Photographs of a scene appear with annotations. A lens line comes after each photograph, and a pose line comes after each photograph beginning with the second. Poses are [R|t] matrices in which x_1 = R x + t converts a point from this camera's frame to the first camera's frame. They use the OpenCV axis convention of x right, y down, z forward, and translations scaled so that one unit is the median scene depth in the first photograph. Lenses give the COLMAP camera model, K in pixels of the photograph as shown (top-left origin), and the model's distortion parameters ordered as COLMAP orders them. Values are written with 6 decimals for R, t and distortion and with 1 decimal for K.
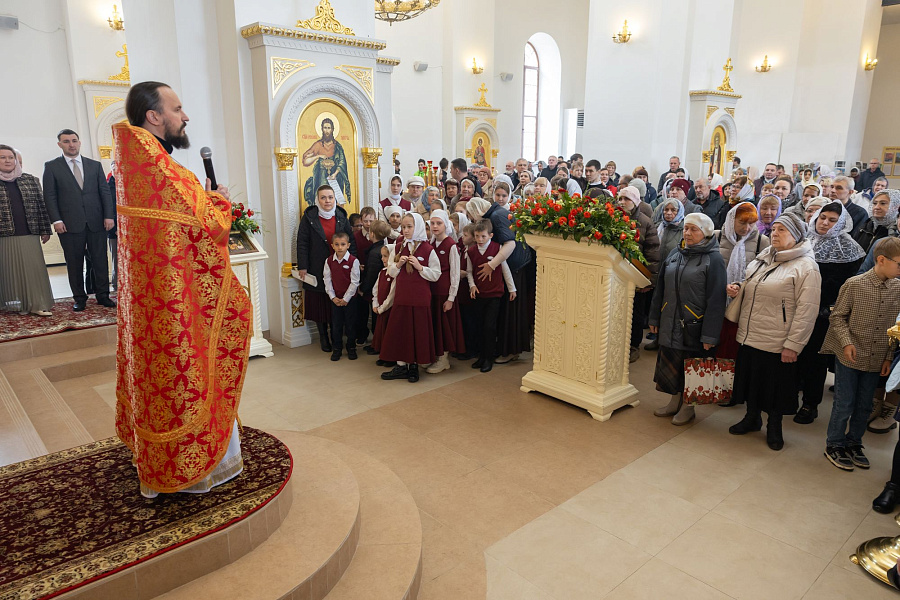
lens RADIAL K [[611.3, 0, 432.0], [0, 611.3, 318.8], [0, 0, 1]] dist [0.007658, -0.010631]
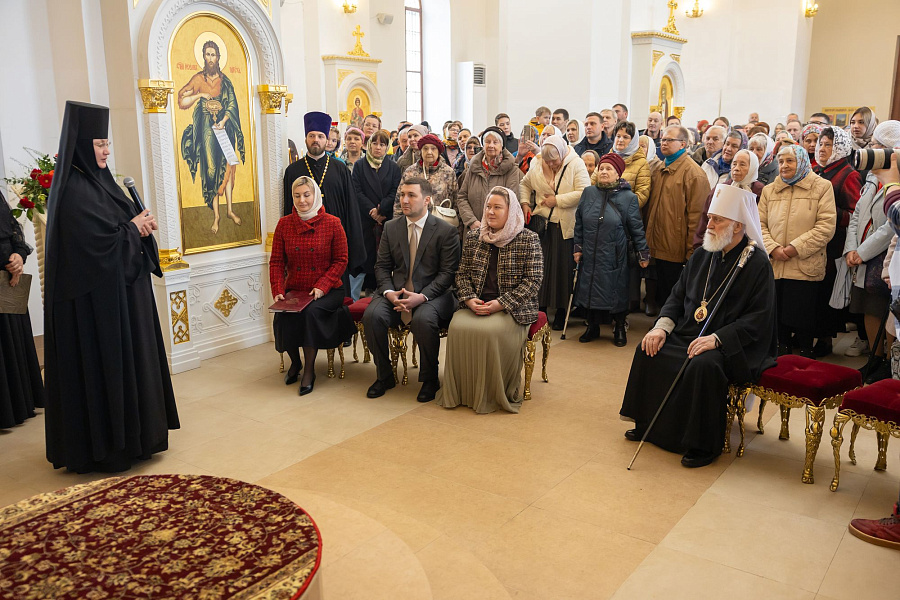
lens RADIAL K [[788.4, 0, 433.7], [0, 788.4, 316.5], [0, 0, 1]] dist [0.010167, -0.026429]
pose [[0.974496, -0.058211, 0.216724, -0.135819], [0.066134, 0.997375, -0.029479, 0.028588], [-0.214439, 0.043060, 0.975788, 0.081651]]
